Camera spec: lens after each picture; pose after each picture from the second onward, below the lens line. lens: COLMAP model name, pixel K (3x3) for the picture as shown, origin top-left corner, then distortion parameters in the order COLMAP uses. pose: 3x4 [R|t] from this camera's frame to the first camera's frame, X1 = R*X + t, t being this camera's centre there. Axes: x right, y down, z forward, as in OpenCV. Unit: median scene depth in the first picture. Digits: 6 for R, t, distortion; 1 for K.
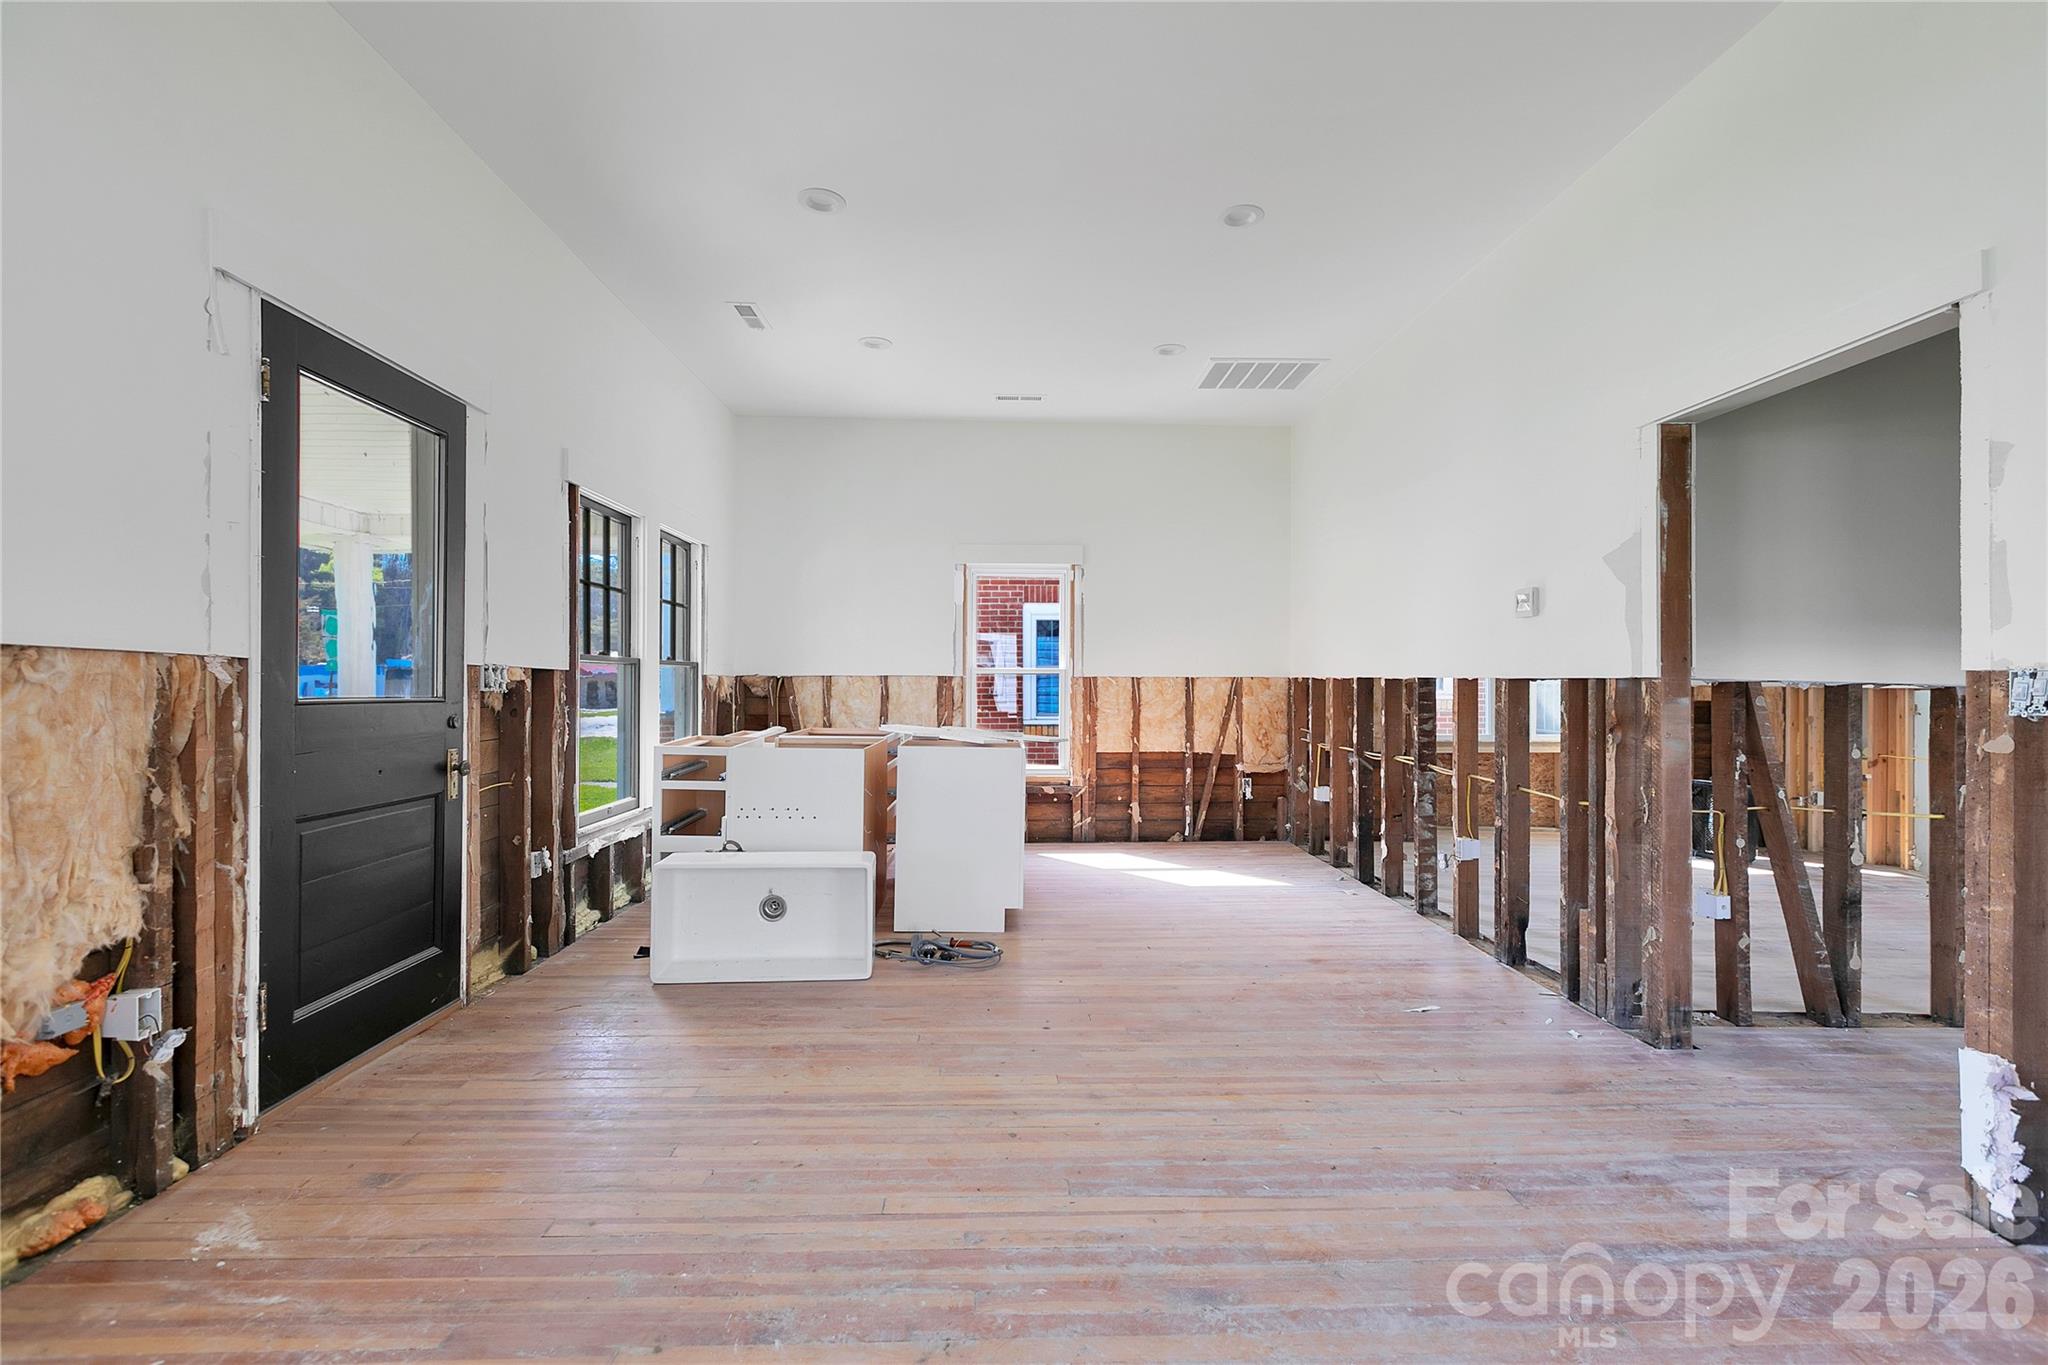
lens RADIAL K [[910.6, 0, 1024.0], [0, 910.6, 682.5], [0, 0, 1]] dist [0.001471, 0.000036]
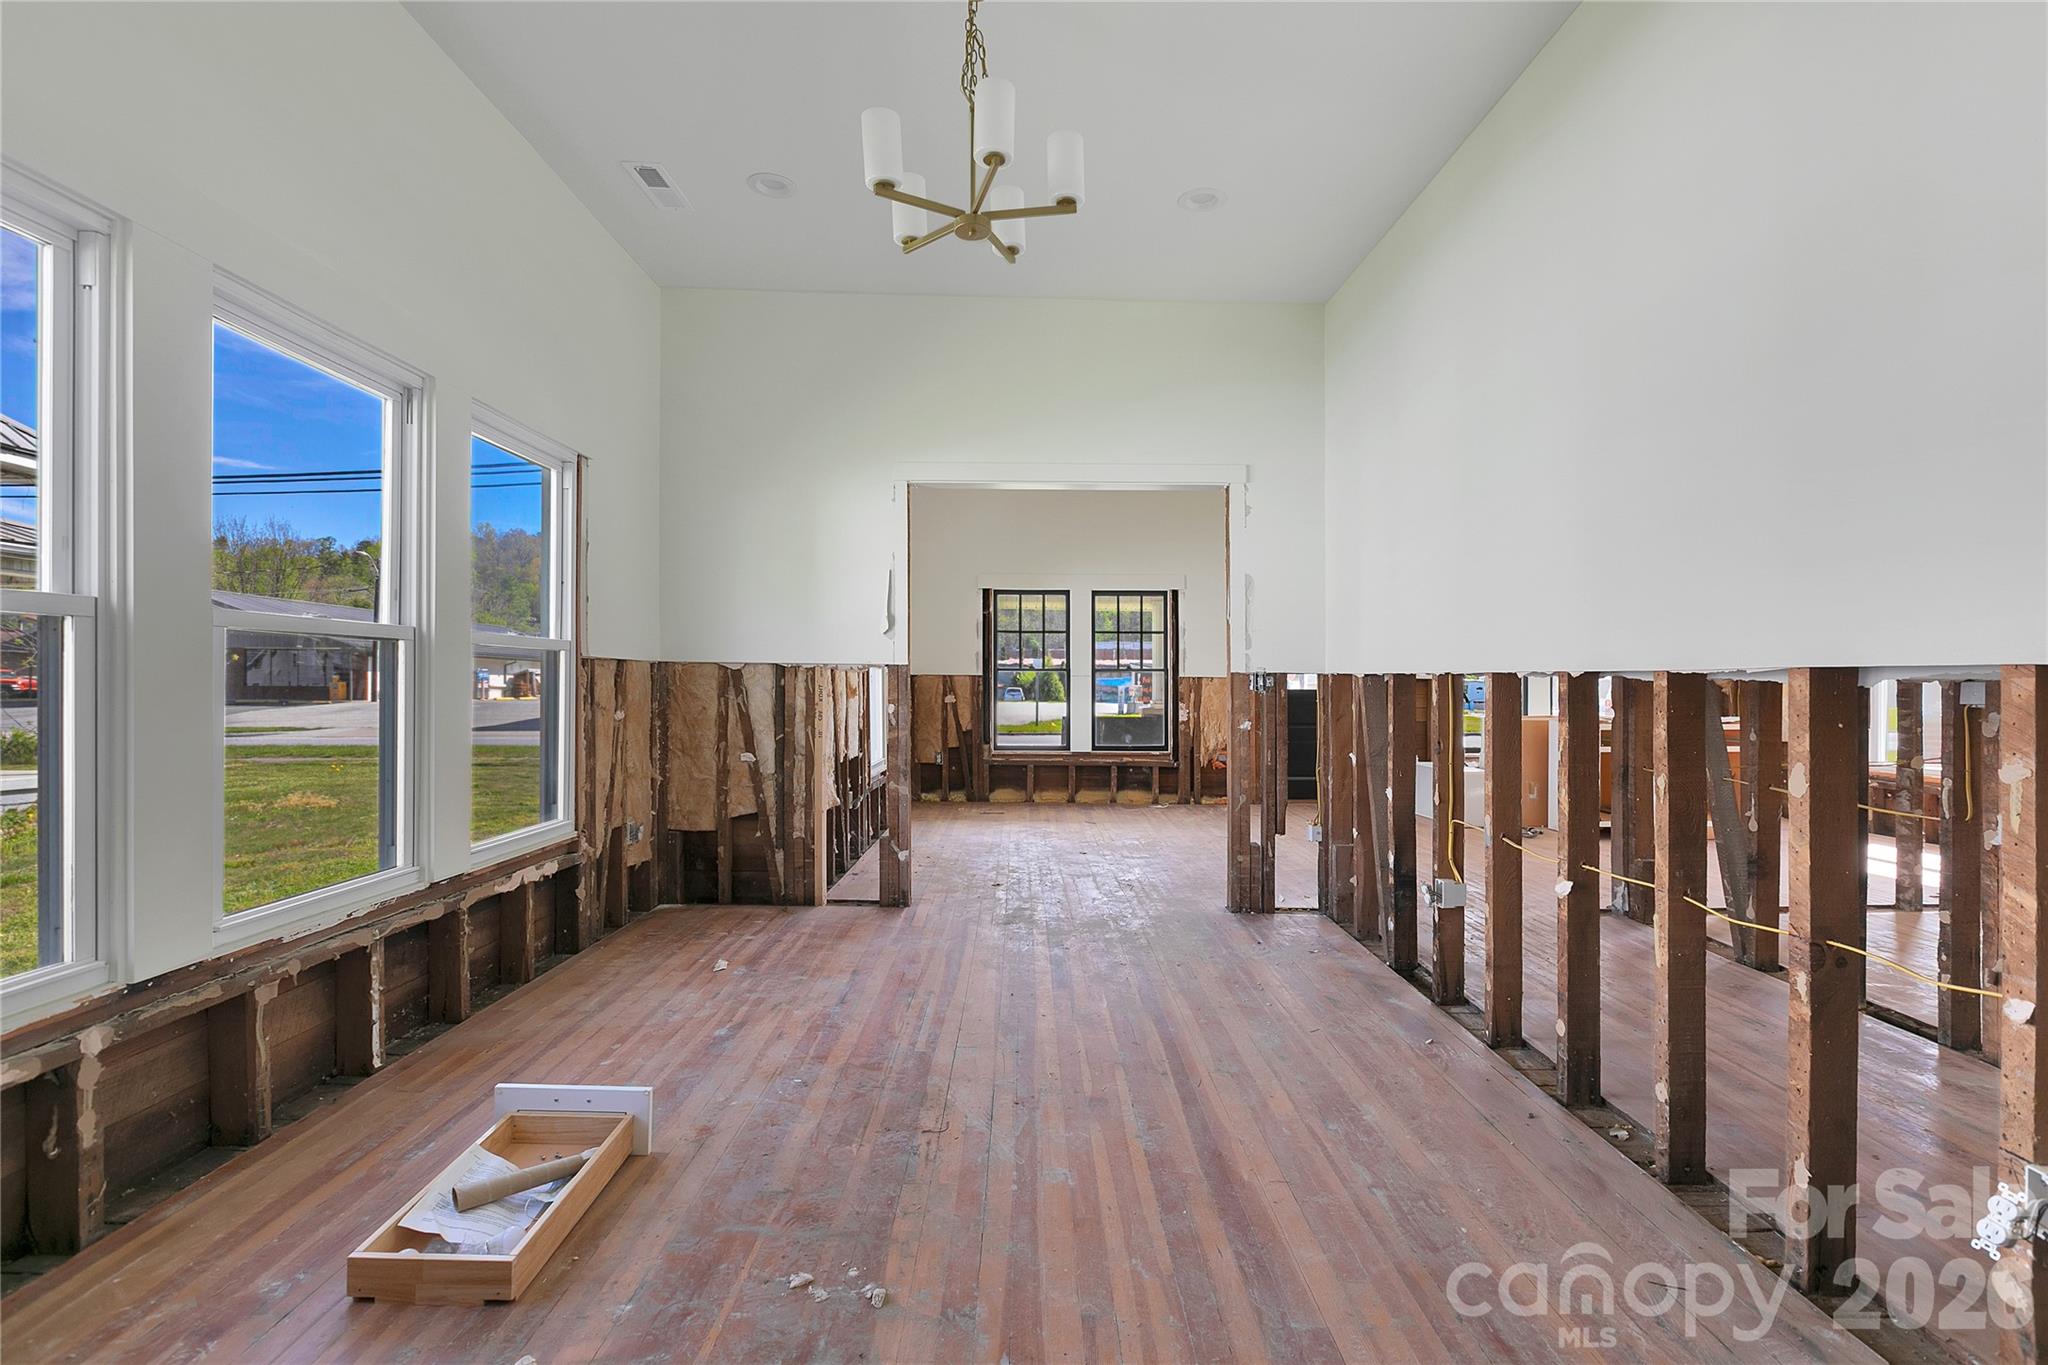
lens RADIAL K [[918.5, 0, 1032.0], [0, 918.5, 676.8], [0, 0, 1]] dist [-0.001867, 0.000702]
pose [[-0.018271, -0.014951, -0.999721, 1.920638], [0.000001, 0.999888, -0.014954, 0.016023], [0.999833, -0.000274, -0.018269, 0.067611]]
